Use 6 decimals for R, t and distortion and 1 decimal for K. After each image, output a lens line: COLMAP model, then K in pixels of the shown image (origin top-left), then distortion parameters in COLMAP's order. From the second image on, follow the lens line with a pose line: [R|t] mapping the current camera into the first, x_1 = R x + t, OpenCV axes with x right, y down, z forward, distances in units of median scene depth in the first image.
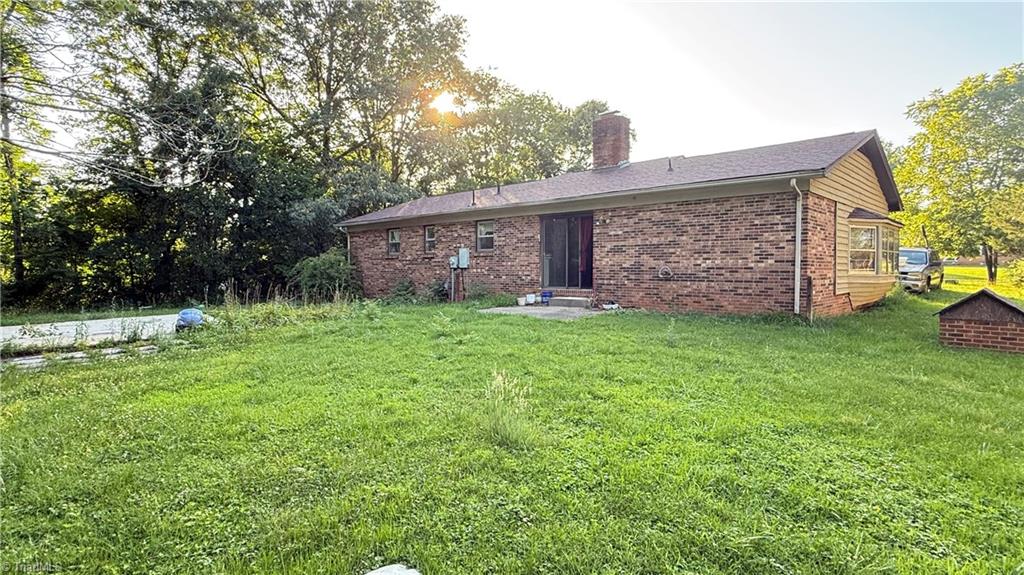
lens RADIAL K [[545.4, 0, 514.1], [0, 545.4, 285.4], [0, 0, 1]] dist [0.007313, 0.000401]
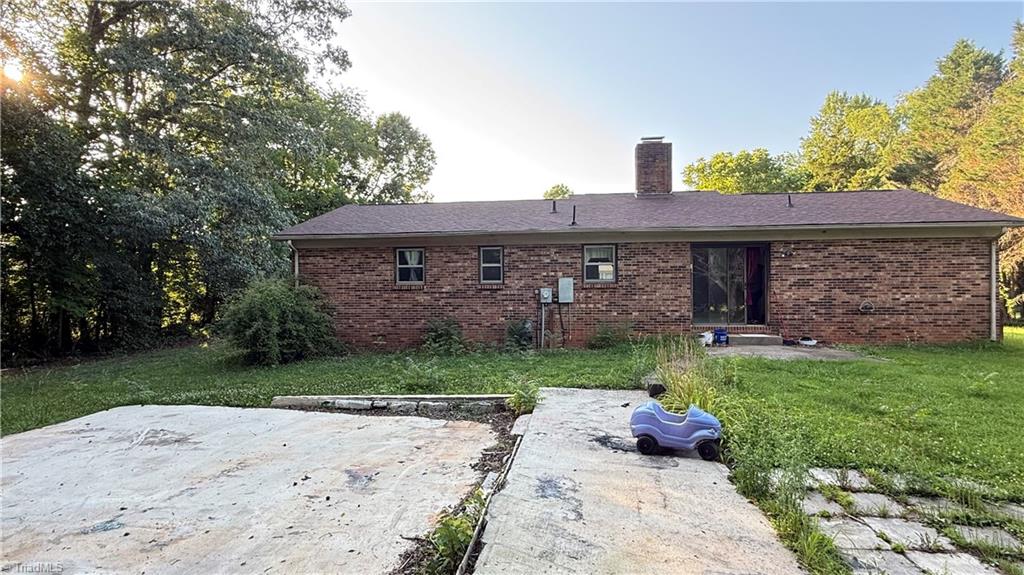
lens RADIAL K [[545.4, 0, 512.3], [0, 545.4, 289.7], [0, 0, 1]] dist [0.007313, 0.000401]
pose [[0.798079, -0.001995, 0.602550, -0.824054], [0.024306, 0.999287, -0.028884, -0.039481], [-0.602063, 0.037698, 0.797558, 0.543749]]
